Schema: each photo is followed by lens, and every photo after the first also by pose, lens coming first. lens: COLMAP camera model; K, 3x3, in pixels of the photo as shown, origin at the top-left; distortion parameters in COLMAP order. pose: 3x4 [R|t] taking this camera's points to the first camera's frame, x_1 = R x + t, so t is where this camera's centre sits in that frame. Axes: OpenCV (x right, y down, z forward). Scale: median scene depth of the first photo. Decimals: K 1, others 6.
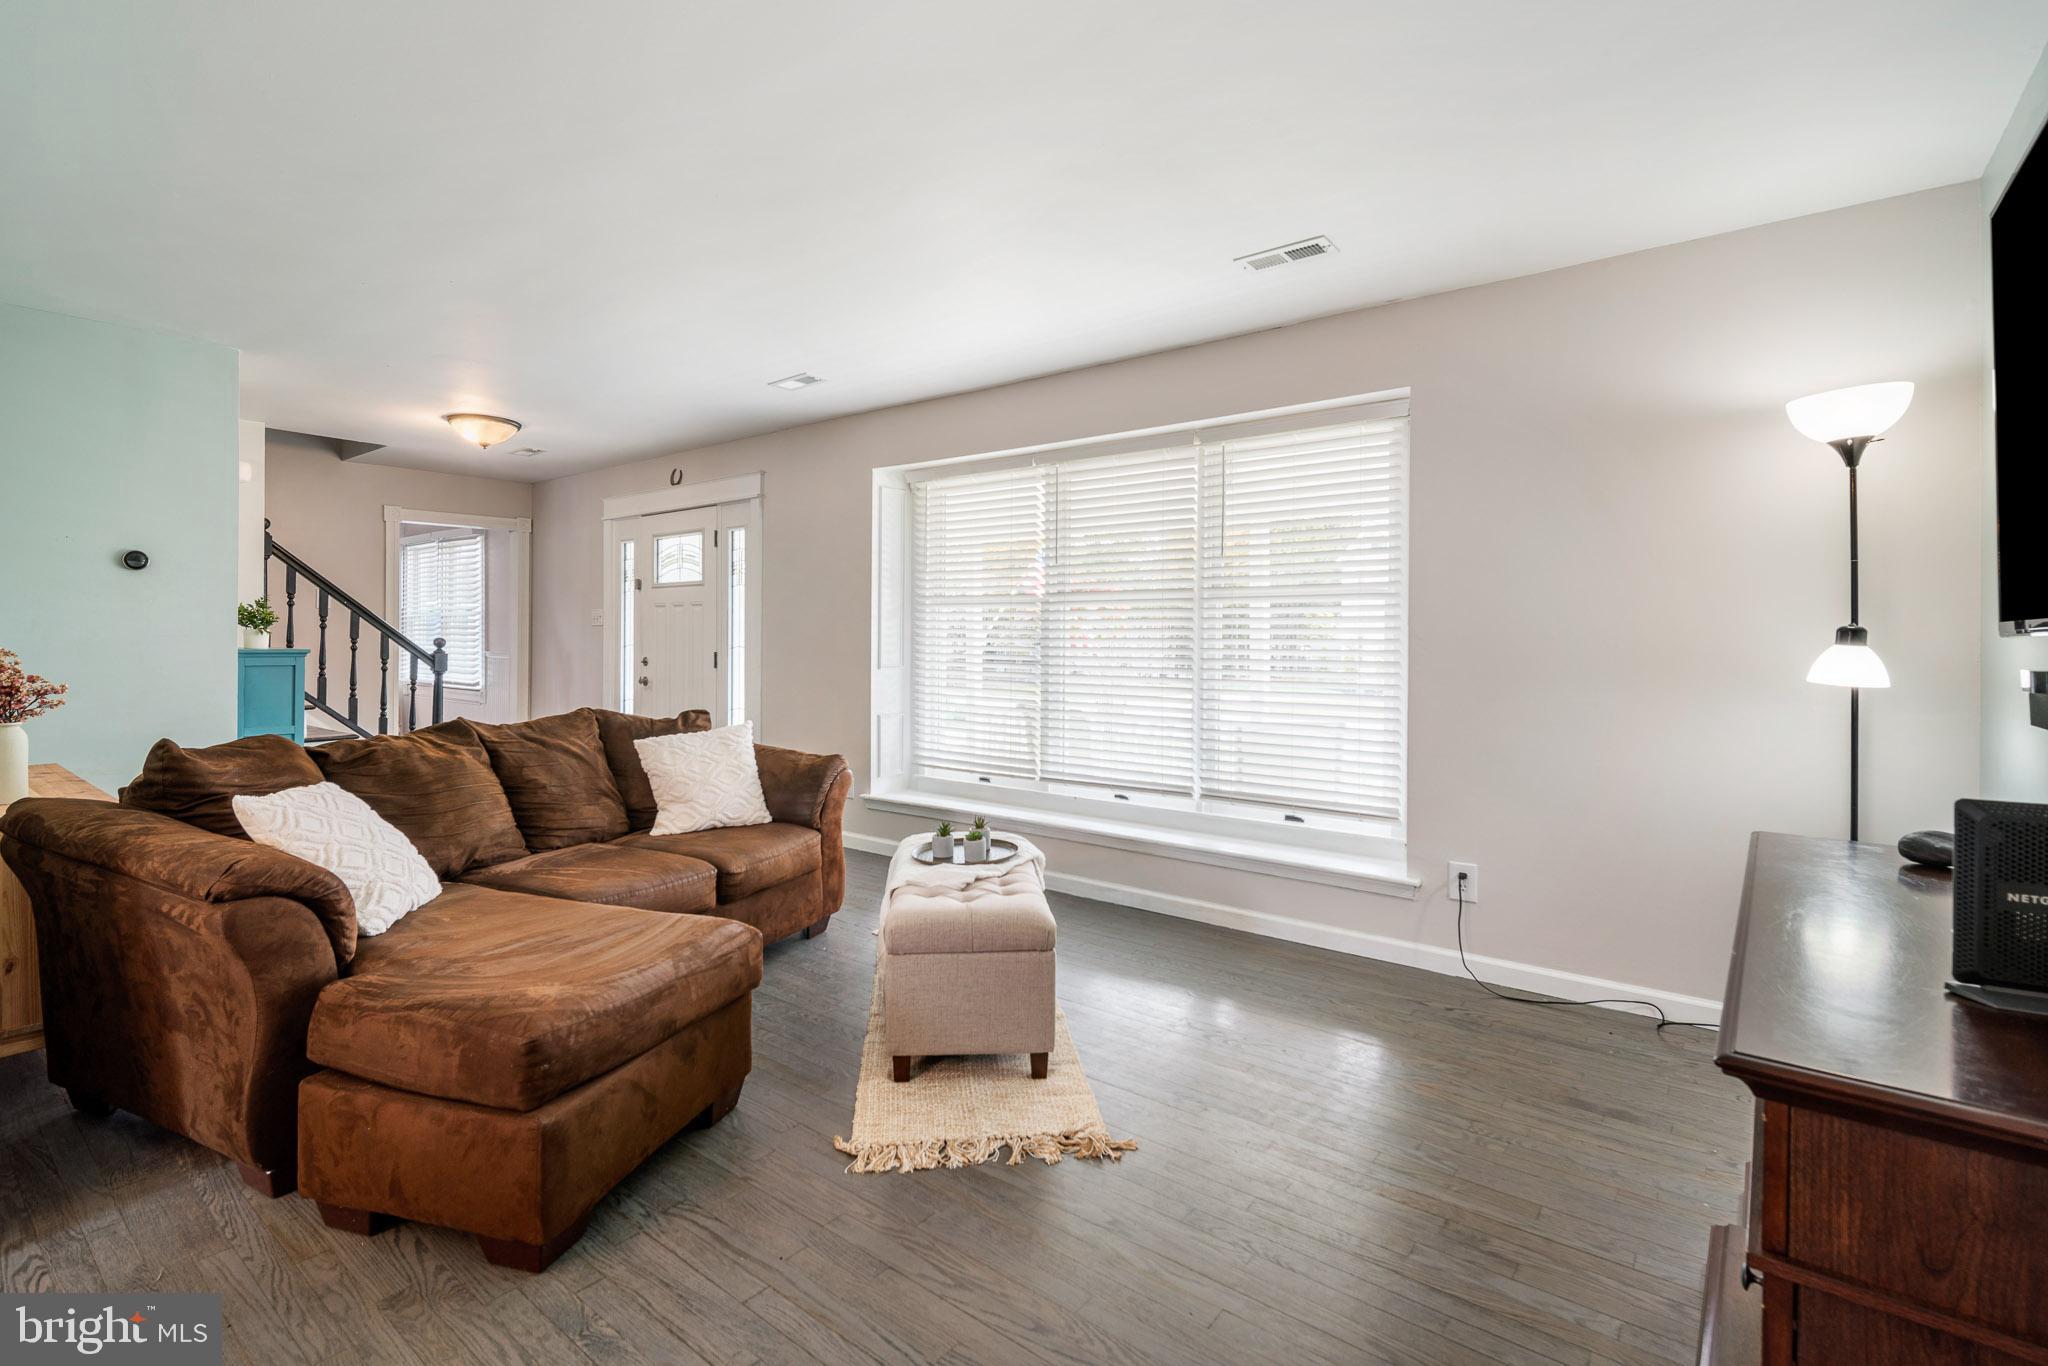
lens RADIAL K [[935.5, 0, 989.2], [0, 935.5, 650.1], [0, 0, 1]] dist [0.001241, 0.000145]
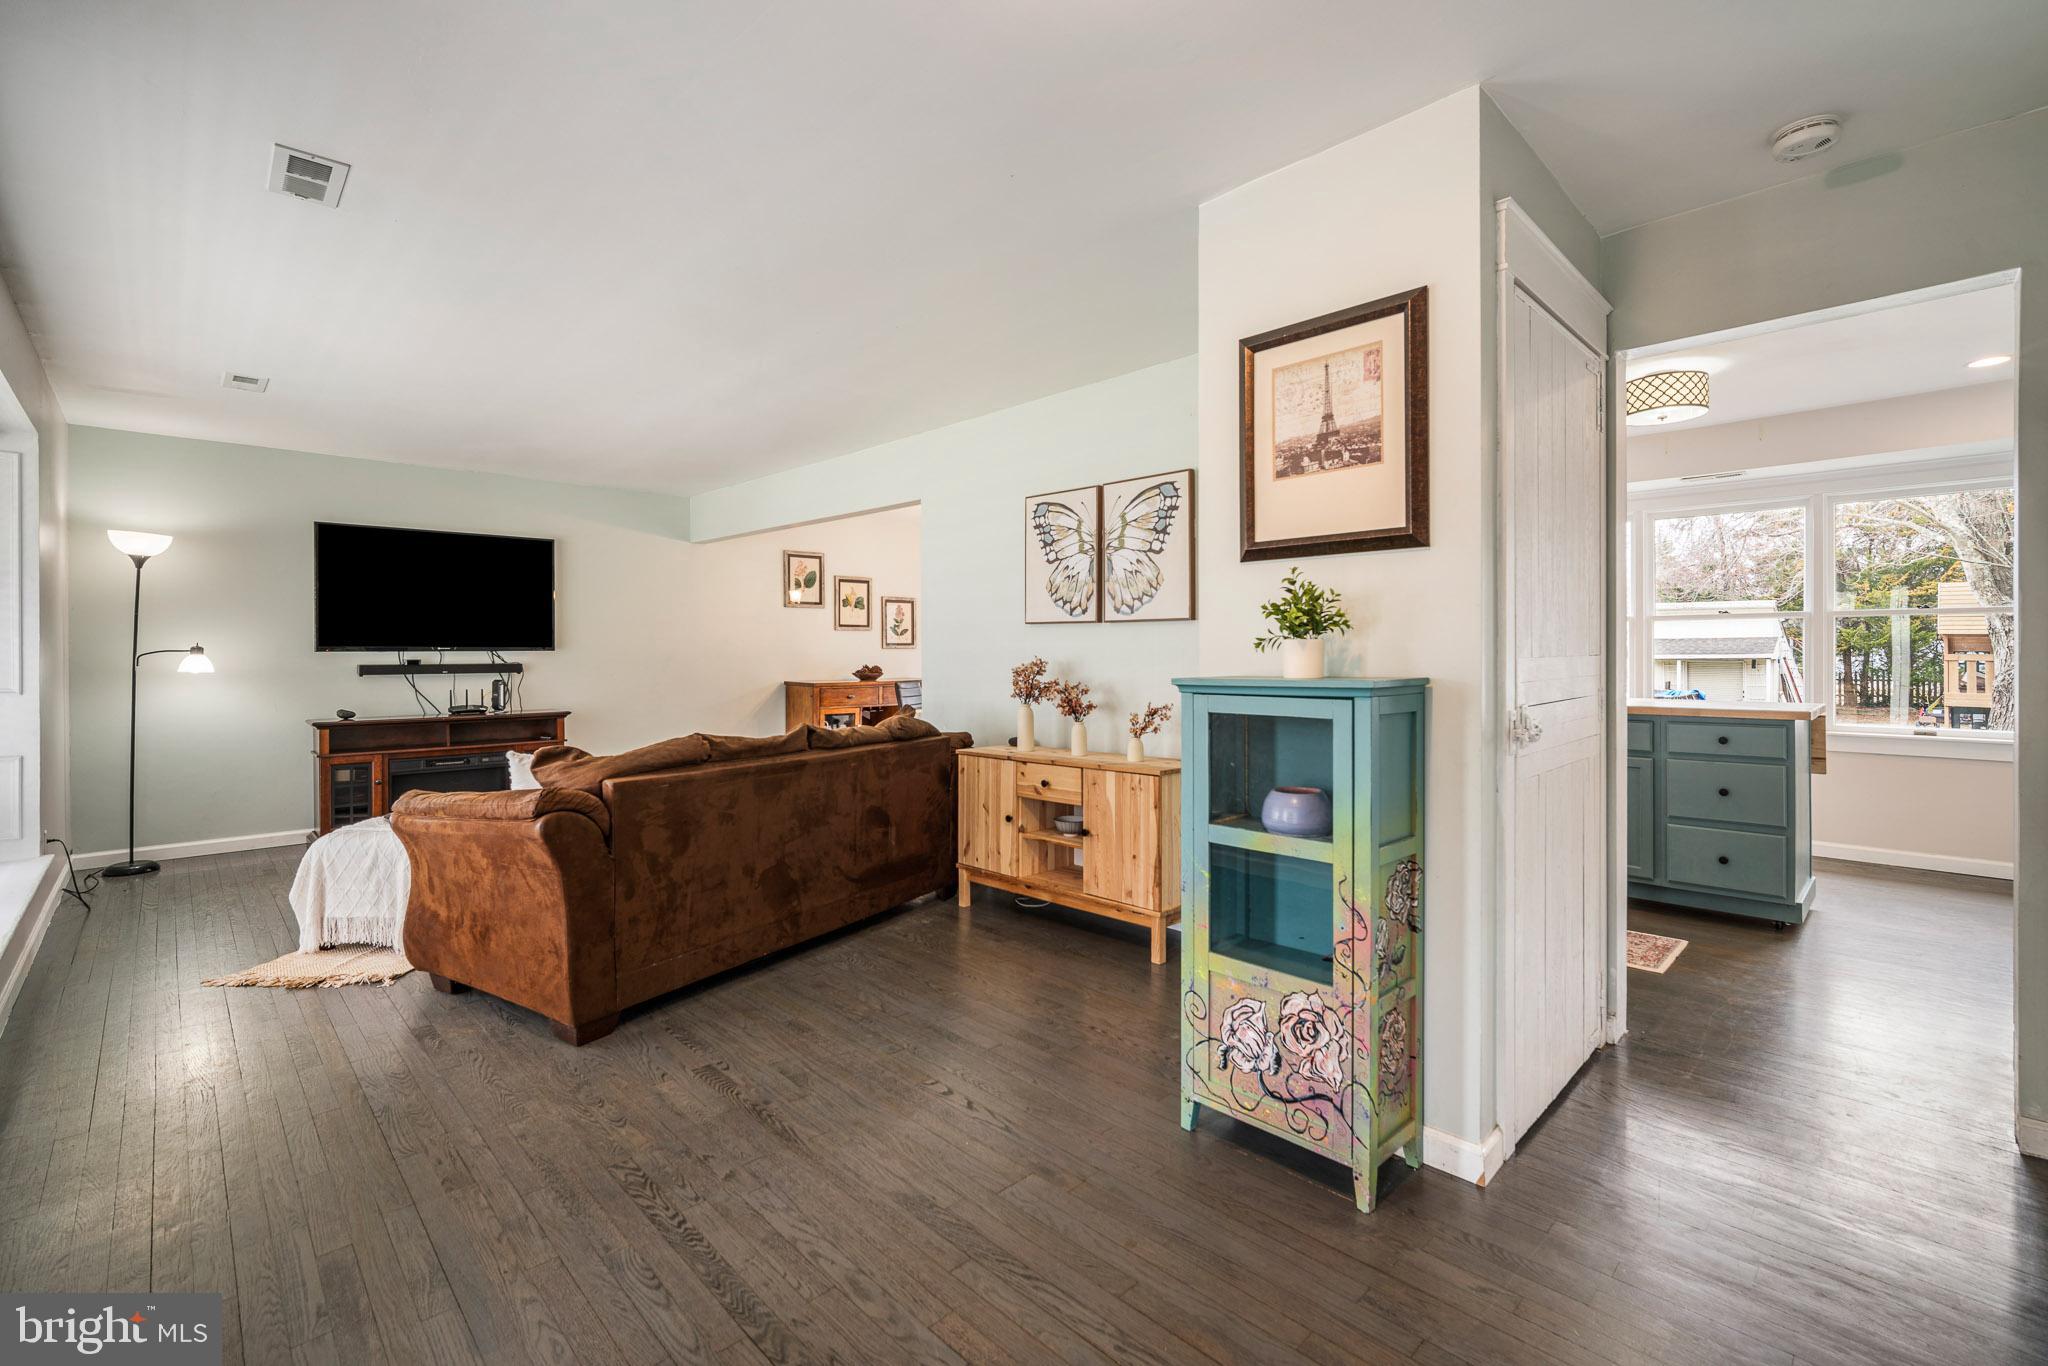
lens RADIAL K [[893.2, 0, 1019.5], [0, 893.2, 652.4], [0, 0, 1]] dist [-0.003002, -0.000086]
pose [[-0.993304, -0.004519, 0.115440, -0.862277], [-0.003005, 0.999907, 0.013291, -0.029255], [-0.115489, 0.012855, -0.993226, 1.881759]]
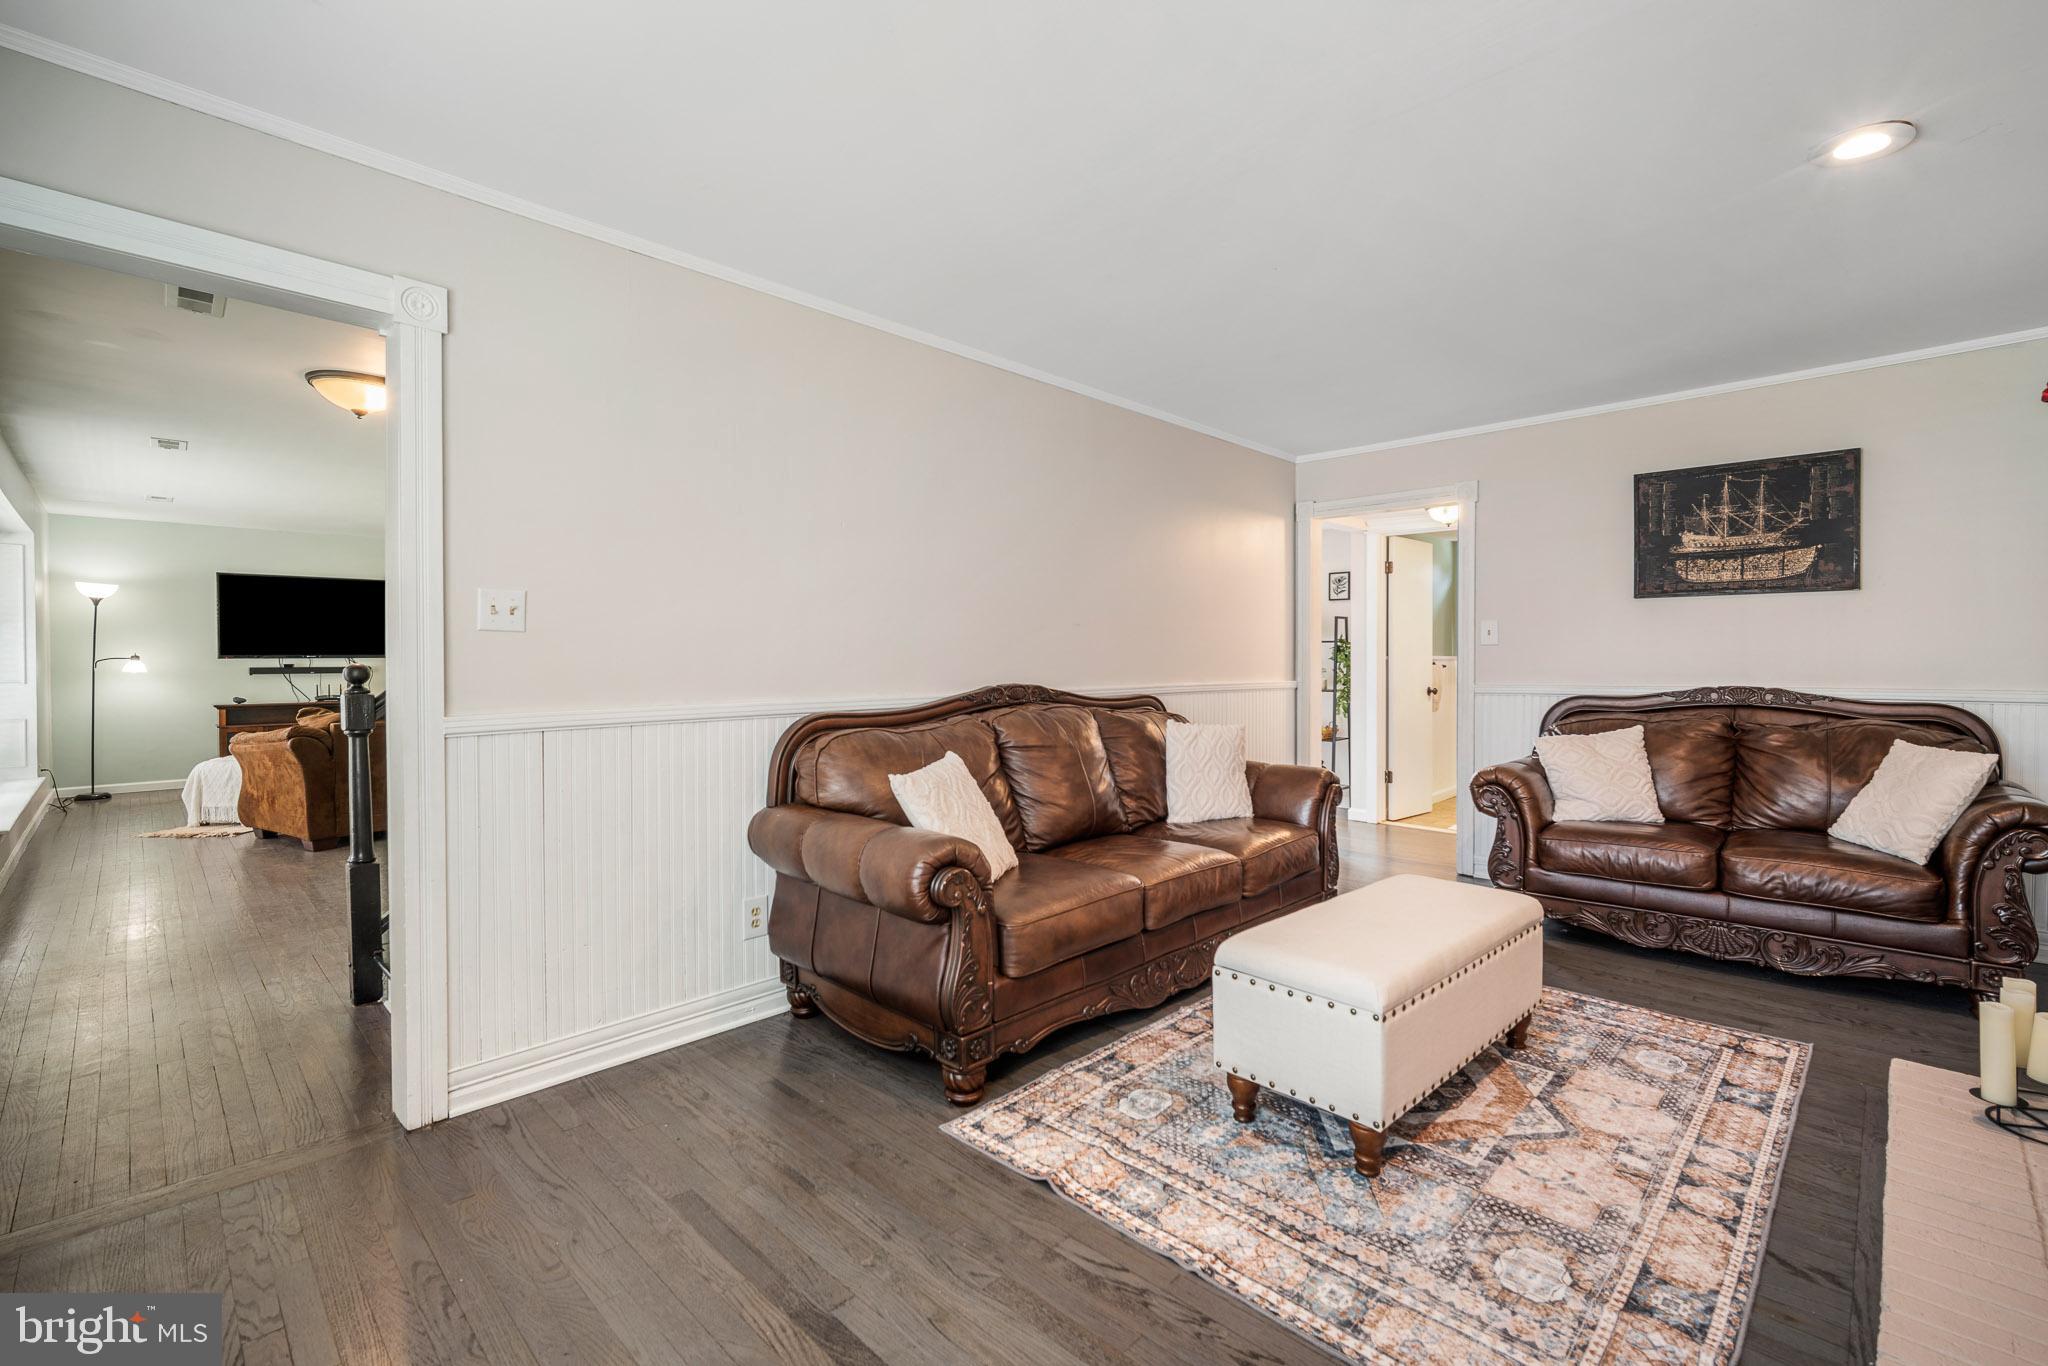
lens RADIAL K [[877.7, 0, 1025.4], [0, 877.7, 664.5], [0, 0, 1]] dist [-0.003269, -0.000276]
pose [[-0.996371, -0.005307, 0.084957, -1.768059], [-0.003469, 0.999757, 0.021772, -0.048033], [-0.085051, 0.021398, -0.996147, 2.586459]]
